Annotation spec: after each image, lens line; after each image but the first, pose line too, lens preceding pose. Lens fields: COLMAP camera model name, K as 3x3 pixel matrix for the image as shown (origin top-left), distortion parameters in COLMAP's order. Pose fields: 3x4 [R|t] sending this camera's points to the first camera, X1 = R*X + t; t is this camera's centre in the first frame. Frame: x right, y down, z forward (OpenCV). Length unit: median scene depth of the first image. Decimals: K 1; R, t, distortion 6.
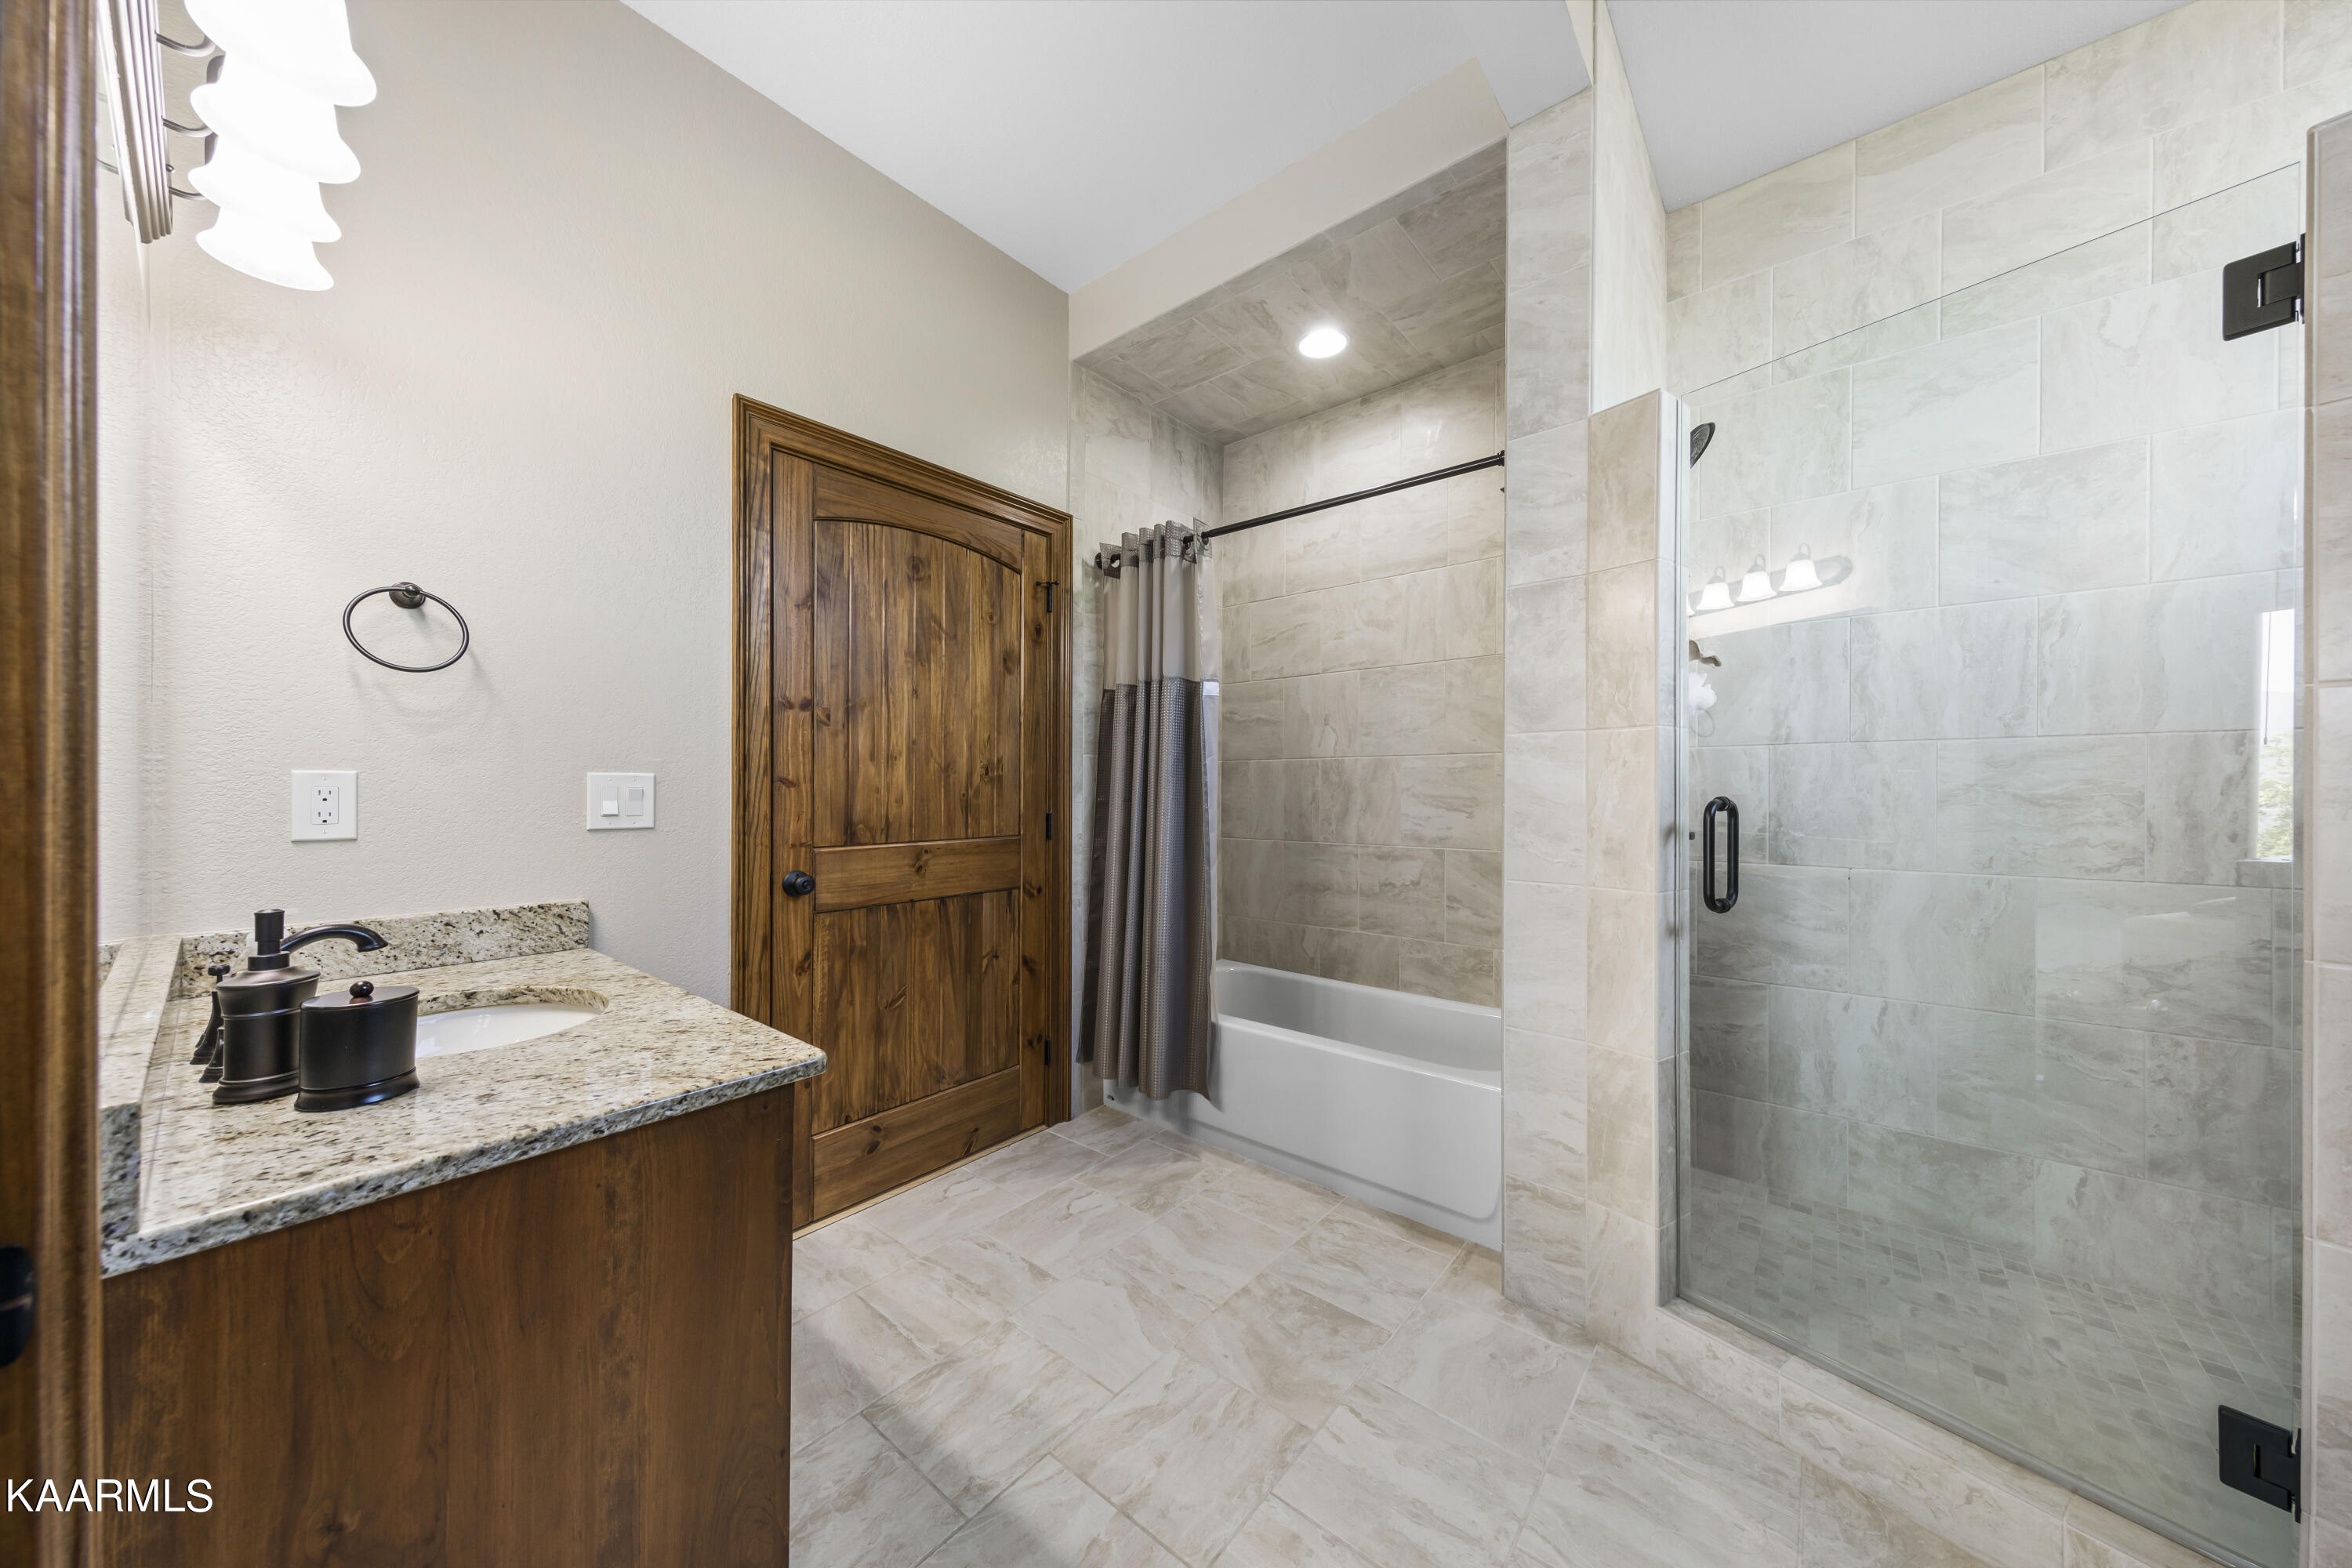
lens RADIAL K [[790.6, 0, 1177.4], [0, 790.6, 782.3], [0, 0, 1]] dist [0.000337, 0.000008]
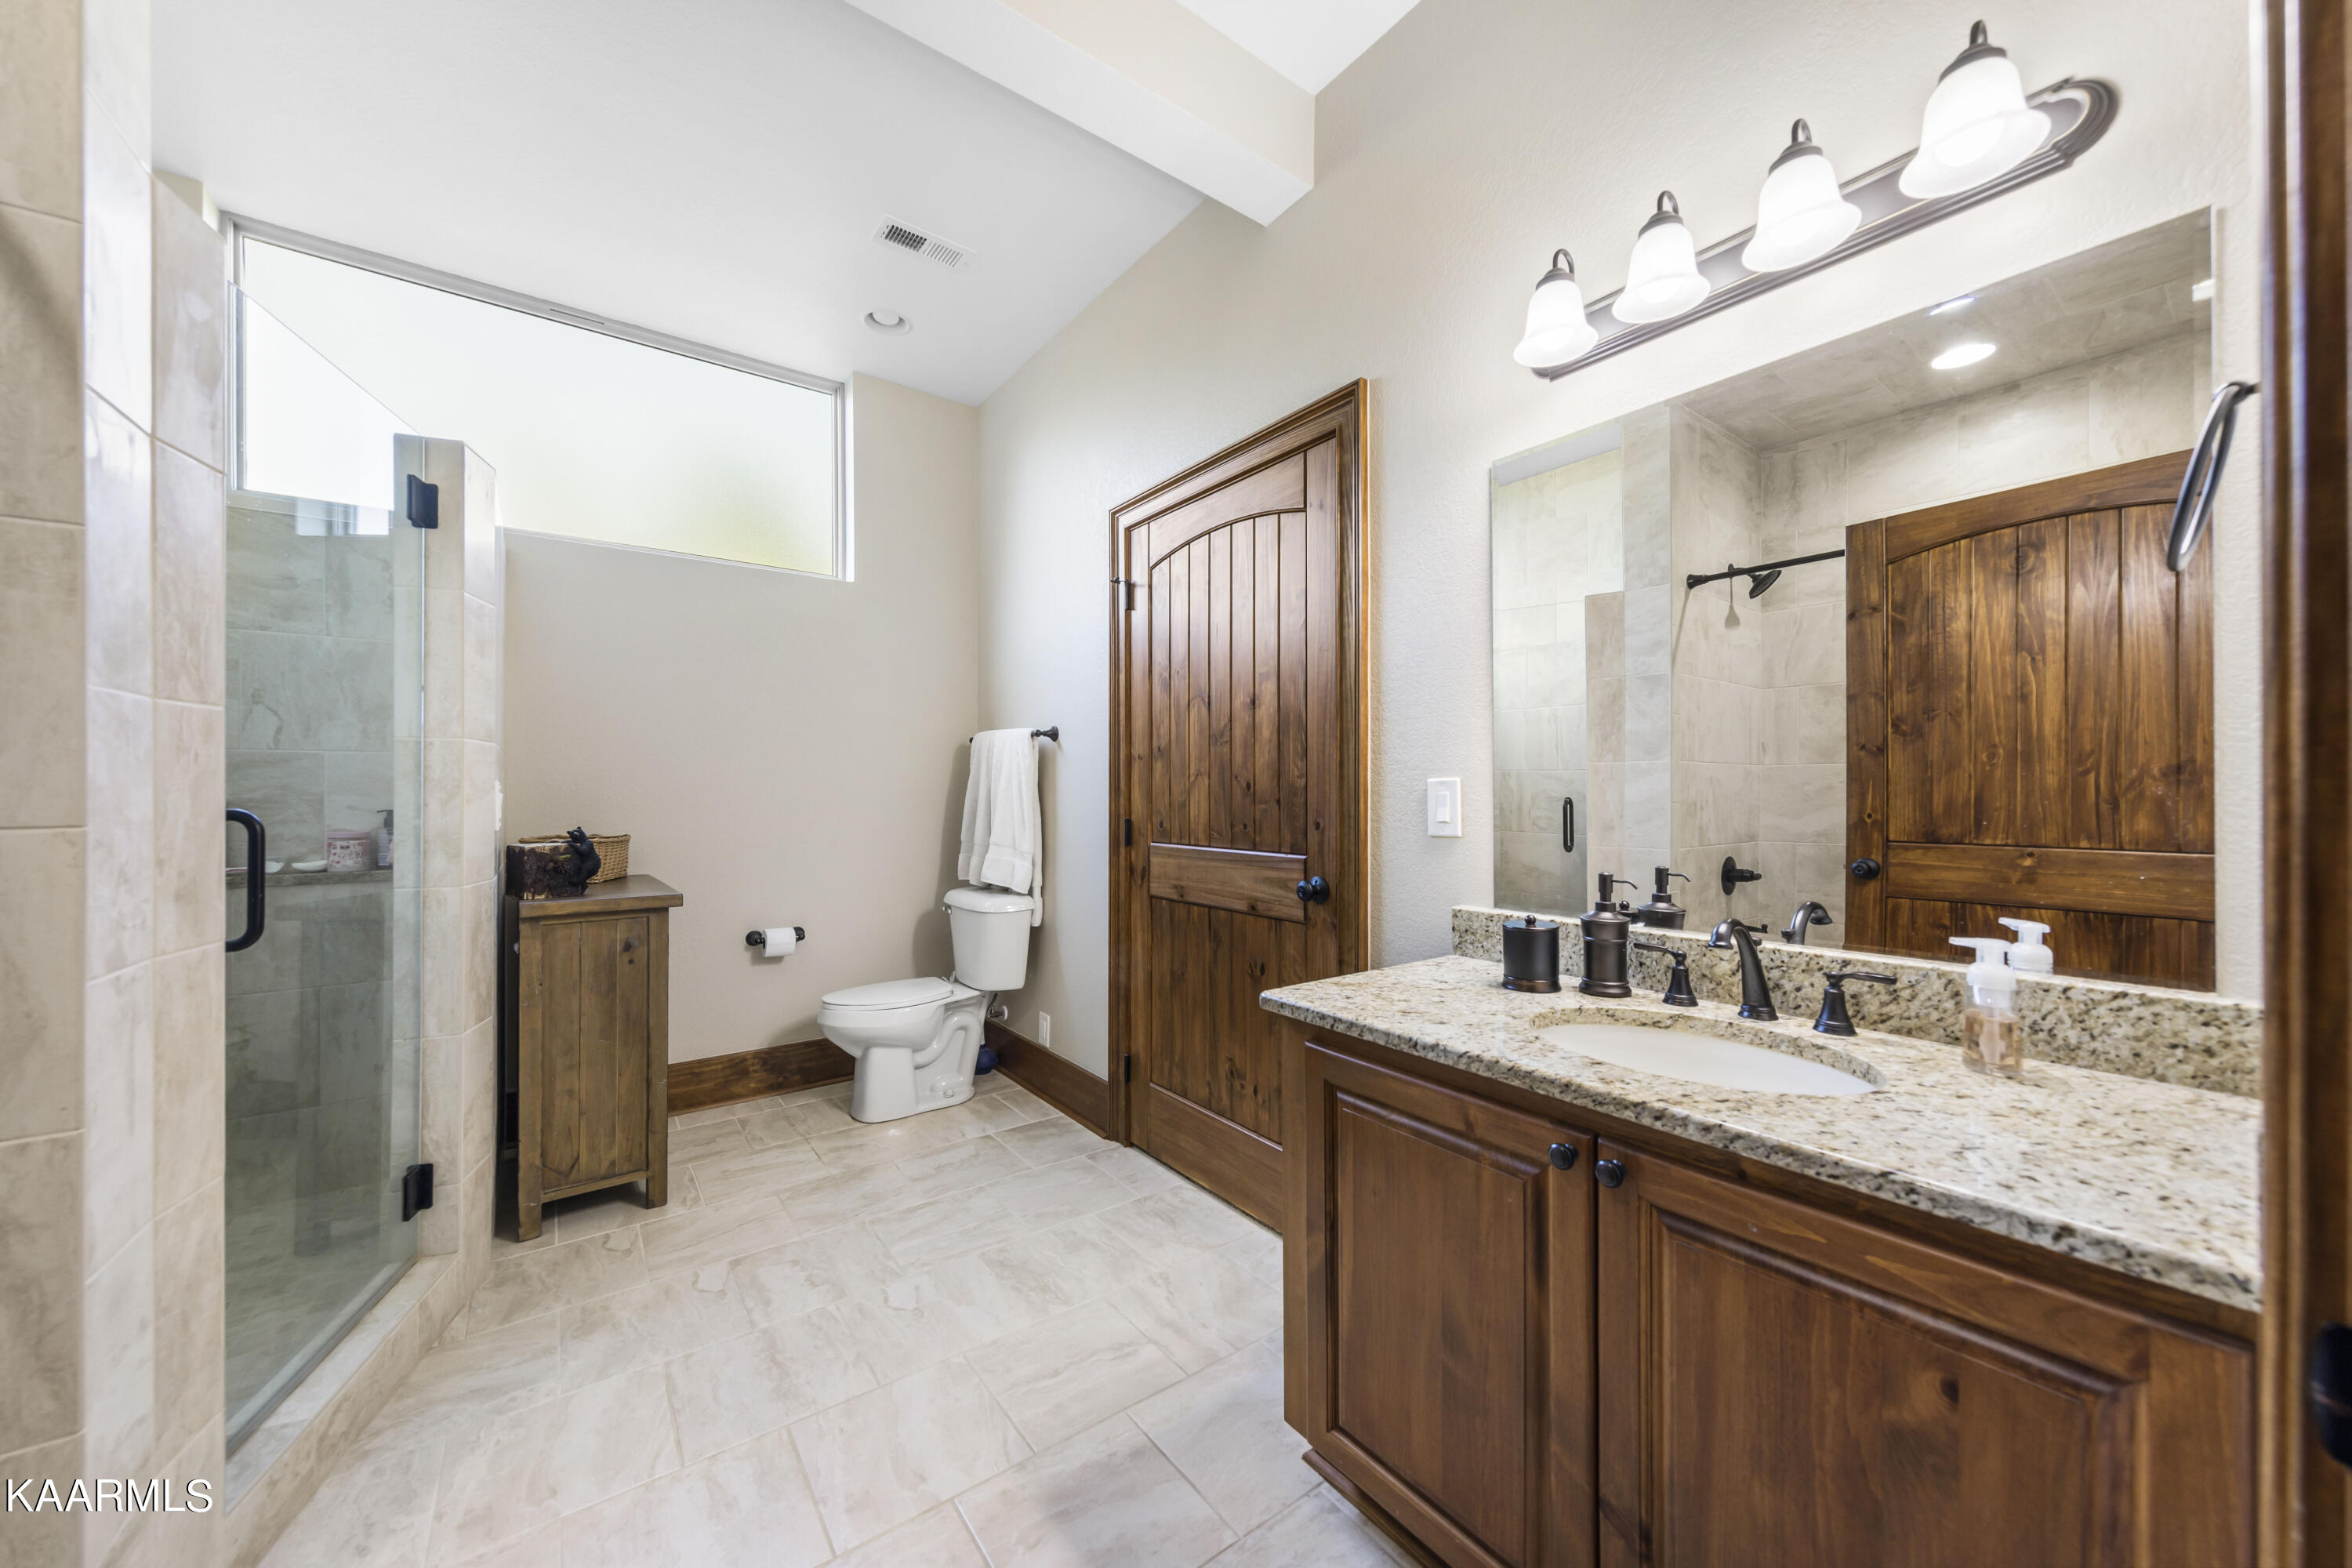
lens RADIAL K [[861.9, 0, 1174.0], [0, 861.9, 791.7], [0, 0, 1]] dist [0.000017, 0.000000]
pose [[-0.967188, 0.004007, 0.254029, -0.415999], [0.002374, 0.999975, -0.006734, 0.013000], [-0.254049, -0.005909, -0.967173, 1.494111]]
